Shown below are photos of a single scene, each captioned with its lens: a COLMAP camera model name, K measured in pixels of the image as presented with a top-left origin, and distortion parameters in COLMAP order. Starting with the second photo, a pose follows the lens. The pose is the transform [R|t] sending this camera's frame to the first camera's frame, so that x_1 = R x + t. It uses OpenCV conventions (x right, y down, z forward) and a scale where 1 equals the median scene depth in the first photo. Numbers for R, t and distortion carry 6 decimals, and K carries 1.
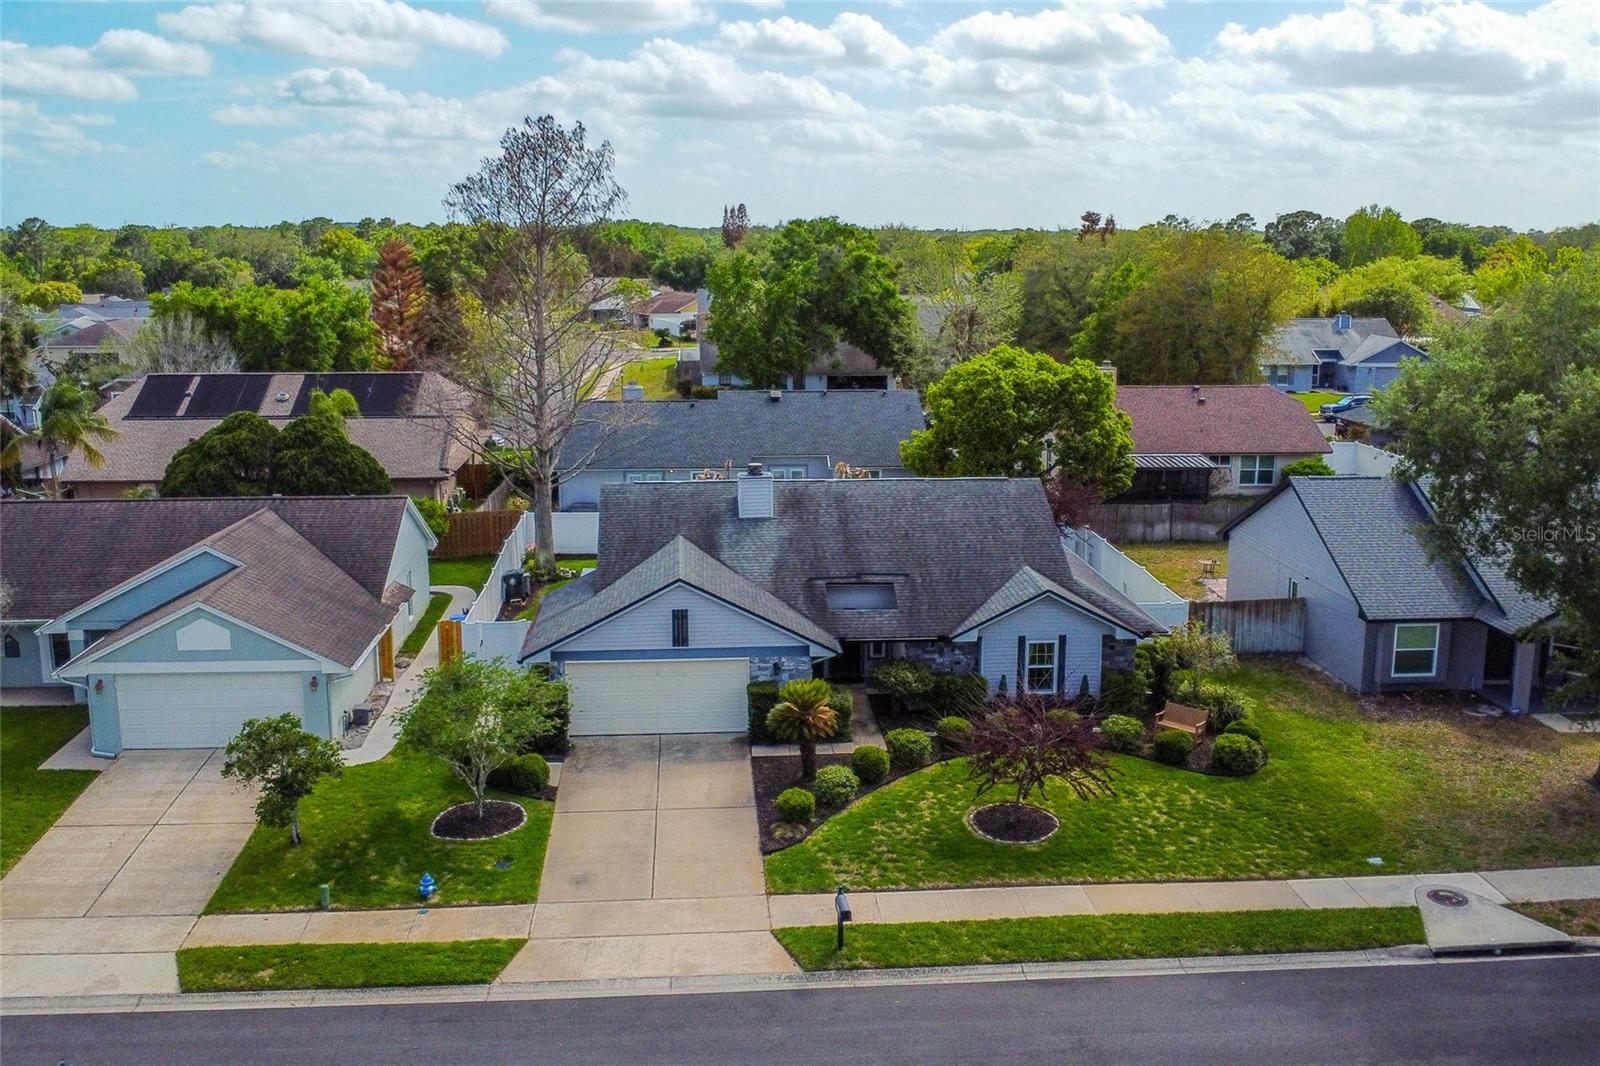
lens RADIAL K [[1475.8, 0, 800.0], [0, 1475.8, 533.0], [0, 0, 1]] dist [-0.012066, -0.024210]
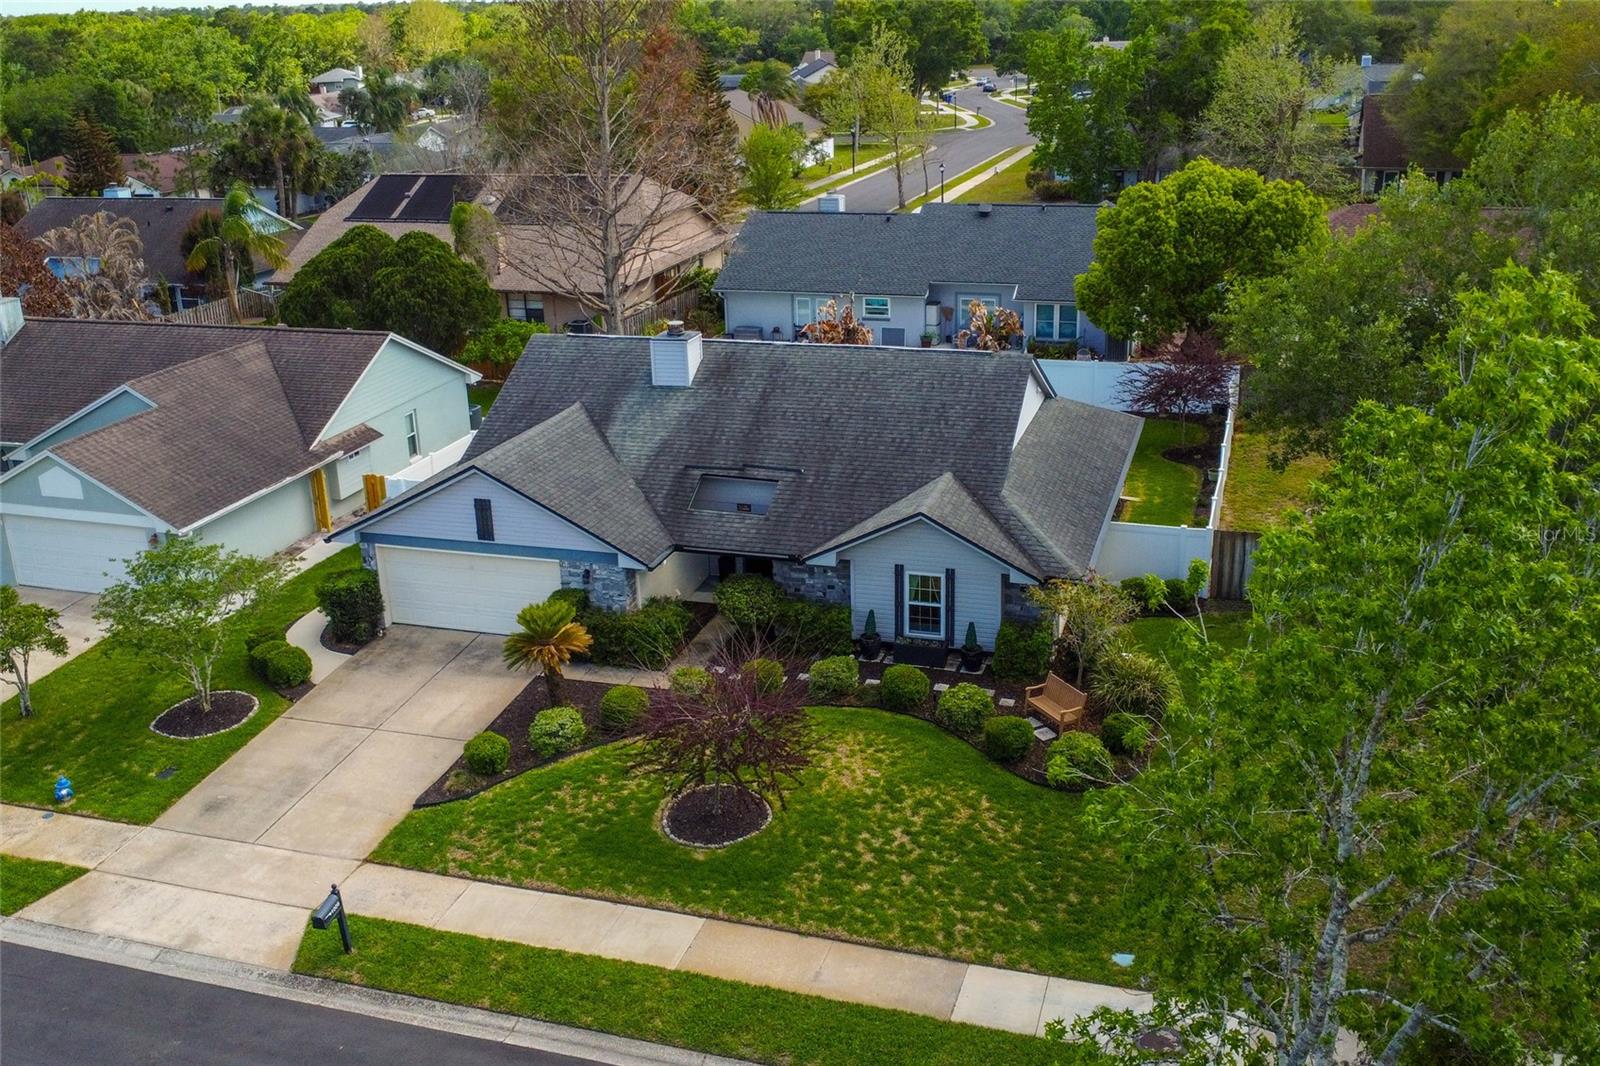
lens RADIAL K [[1491.5, 0, 800.0], [0, 1491.5, 533.0], [0, 0, 1]] dist [-0.011347, -0.021179]
pose [[0.927967, 0.100562, -0.358837, 0.415399], [-0.045503, 0.986274, 0.158723, -0.077689], [0.369873, -0.130961, 0.919806, 0.257049]]
